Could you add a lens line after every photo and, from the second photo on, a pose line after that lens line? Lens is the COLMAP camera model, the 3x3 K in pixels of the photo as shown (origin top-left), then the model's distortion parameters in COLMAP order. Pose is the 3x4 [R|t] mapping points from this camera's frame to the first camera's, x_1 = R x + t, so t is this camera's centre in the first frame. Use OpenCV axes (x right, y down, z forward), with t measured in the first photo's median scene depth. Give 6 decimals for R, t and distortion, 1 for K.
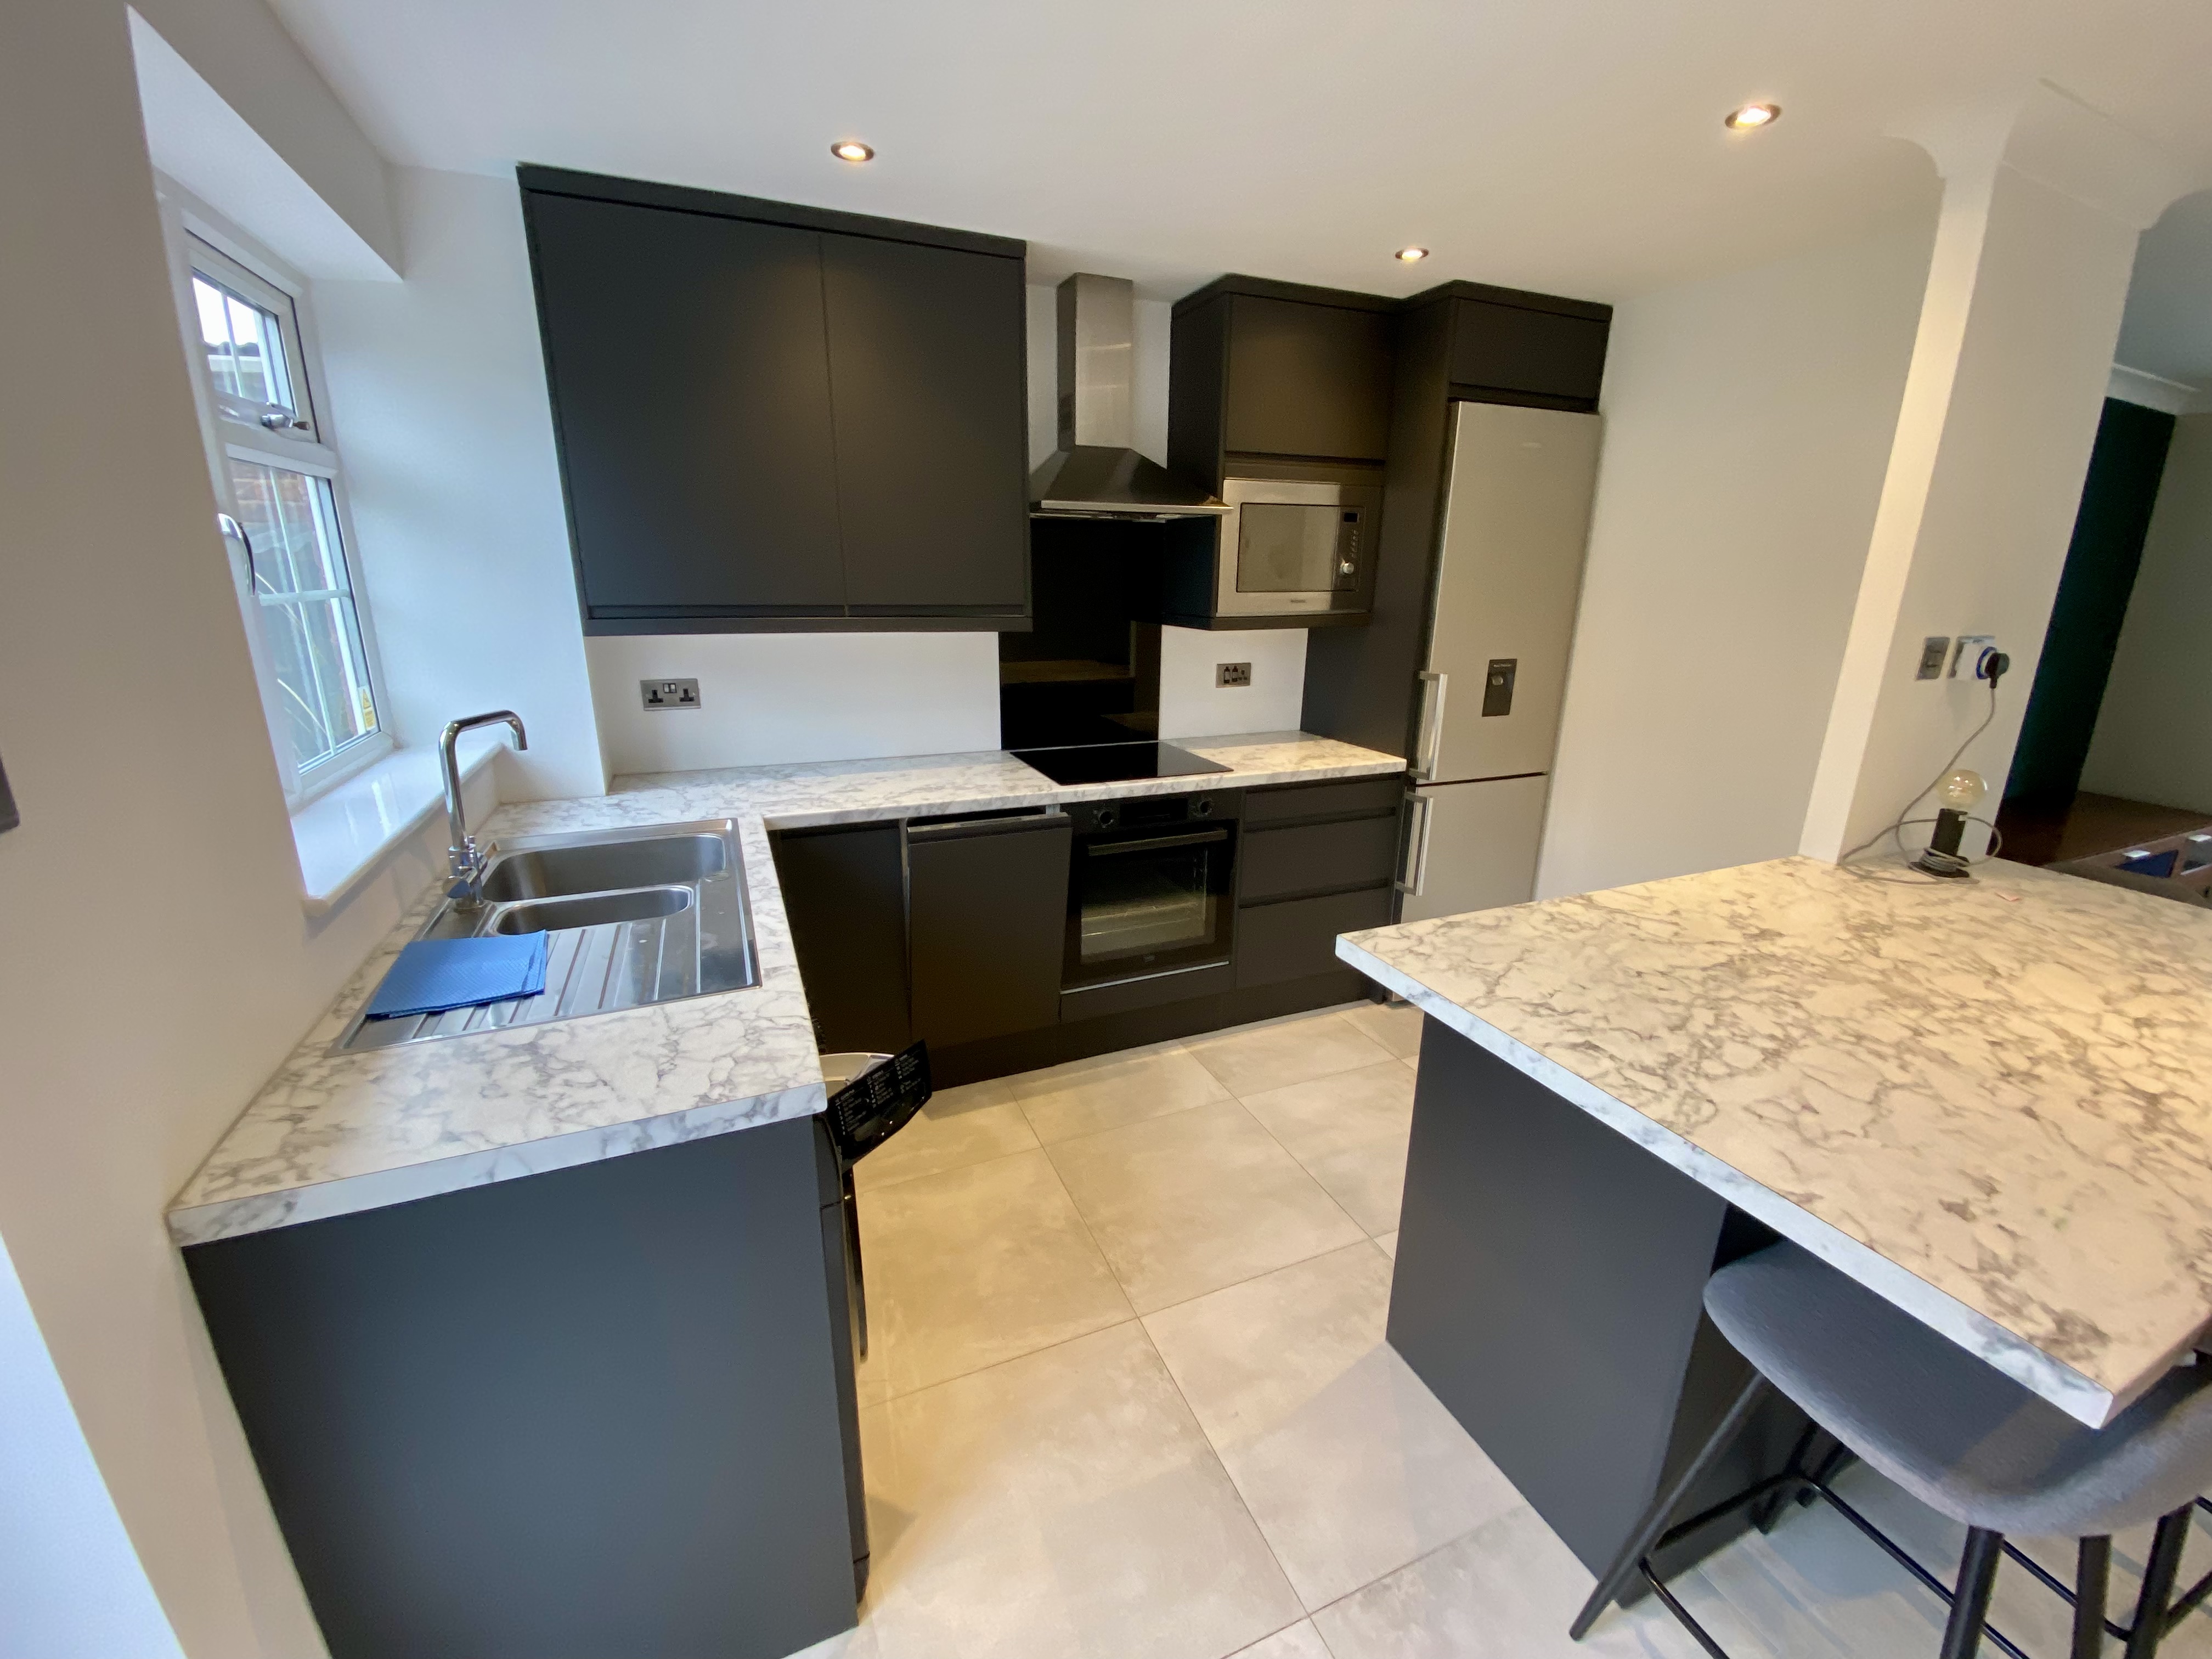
lens RADIAL K [[880.3, 0, 1098.1], [0, 880.3, 823.4], [0, 0, 1]] dist [-0.016359, -0.003469]
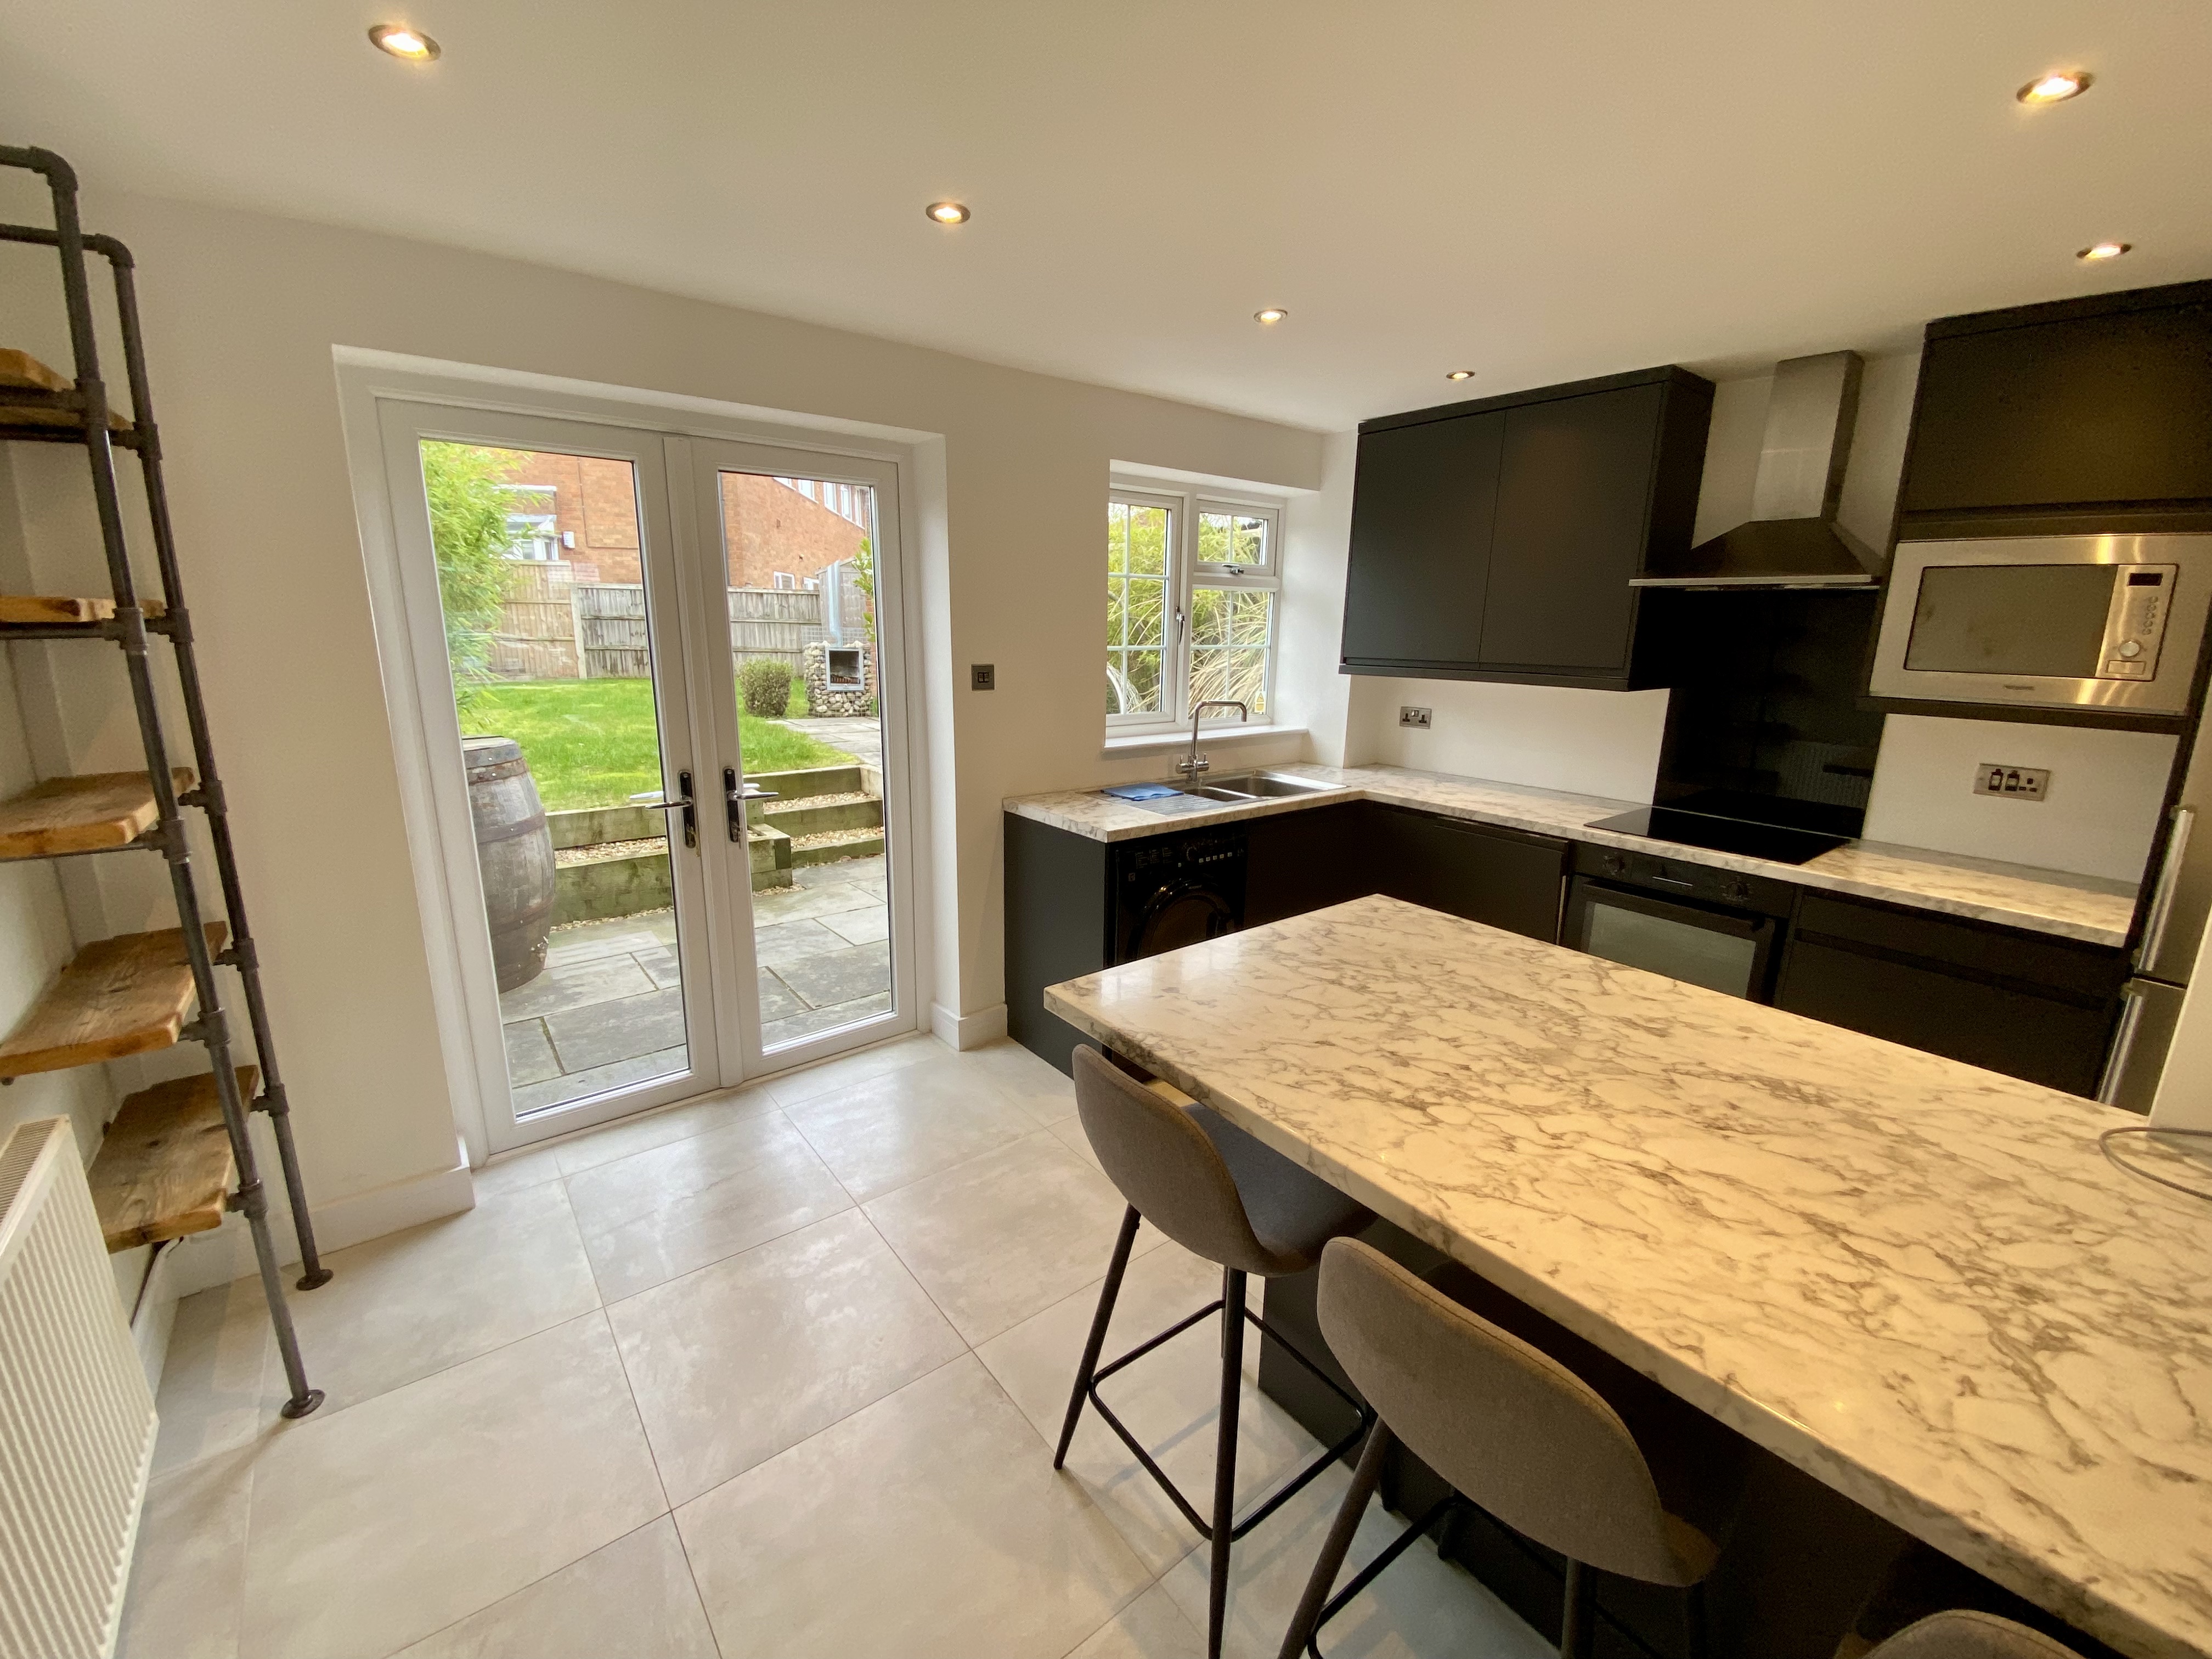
lens RADIAL K [[880.3, 0, 1128.8], [0, 880.3, 838.4], [0, 0, 1]] dist [-0.016359, -0.003469]
pose [[0.282196, 0.220456, -0.933683, 1.573382], [-0.267581, 0.952703, 0.144073, -0.060074], [0.921285, 0.209179, 0.327839, 0.138350]]
